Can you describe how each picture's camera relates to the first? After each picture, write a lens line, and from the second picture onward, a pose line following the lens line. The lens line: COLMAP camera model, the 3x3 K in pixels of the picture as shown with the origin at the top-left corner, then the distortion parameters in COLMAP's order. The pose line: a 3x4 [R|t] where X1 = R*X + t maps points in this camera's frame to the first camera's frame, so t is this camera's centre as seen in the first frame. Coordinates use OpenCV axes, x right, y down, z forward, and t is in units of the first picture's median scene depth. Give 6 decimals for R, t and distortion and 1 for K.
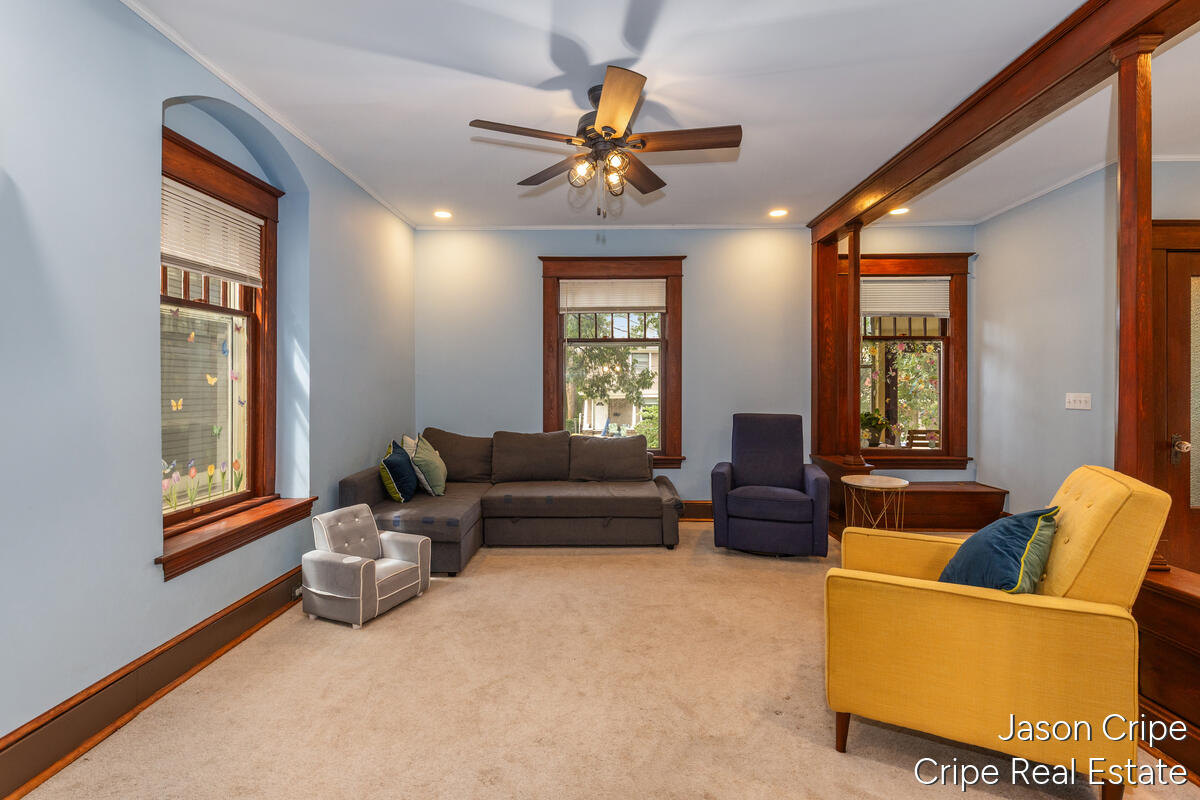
lens RADIAL K [[547.6, 0, 597.0], [0, 547.6, 388.7], [0, 0, 1]] dist [-0.003718, 0.000068]
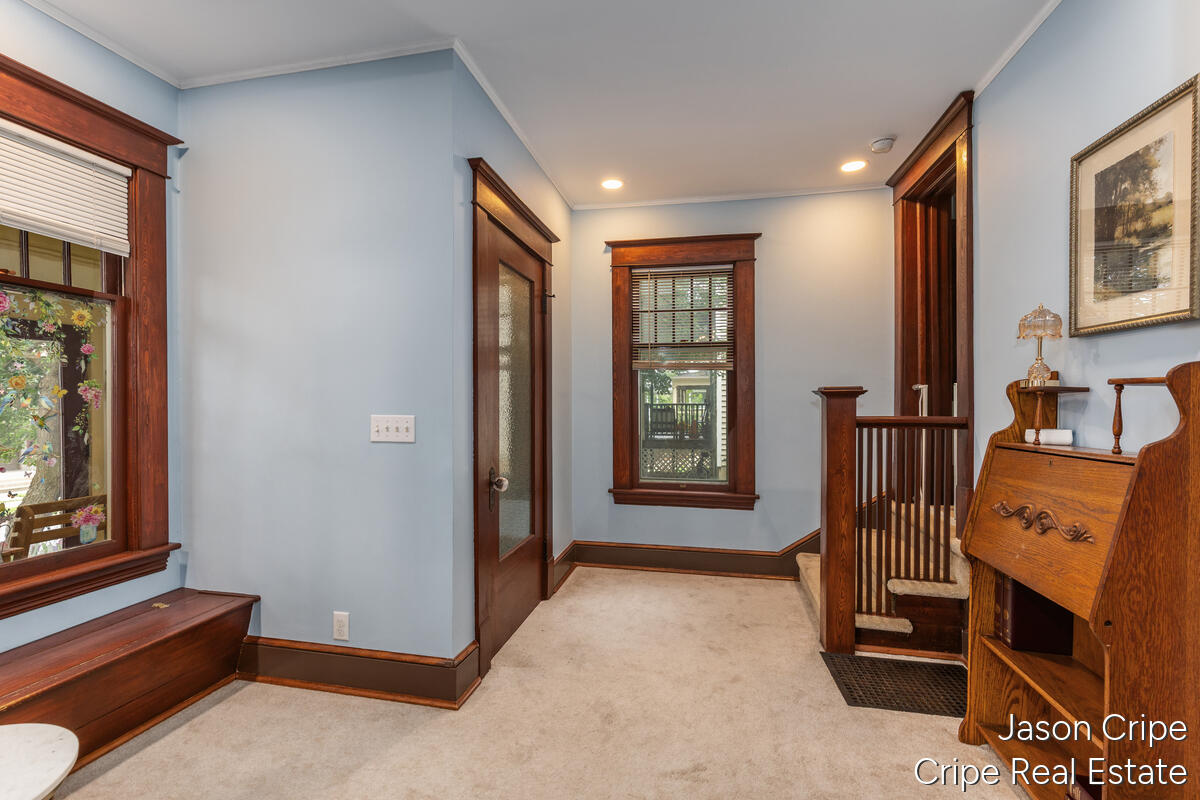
lens RADIAL K [[547.6, 0, 593.9], [0, 547.6, 402.2], [0, 0, 1]] dist [-0.003718, 0.000068]
pose [[0.202436, -0.008038, 0.979263, 0.266660], [0.000839, 0.999967, 0.008035, -0.008652], [-0.979295, -0.000805, 0.202436, 0.516322]]
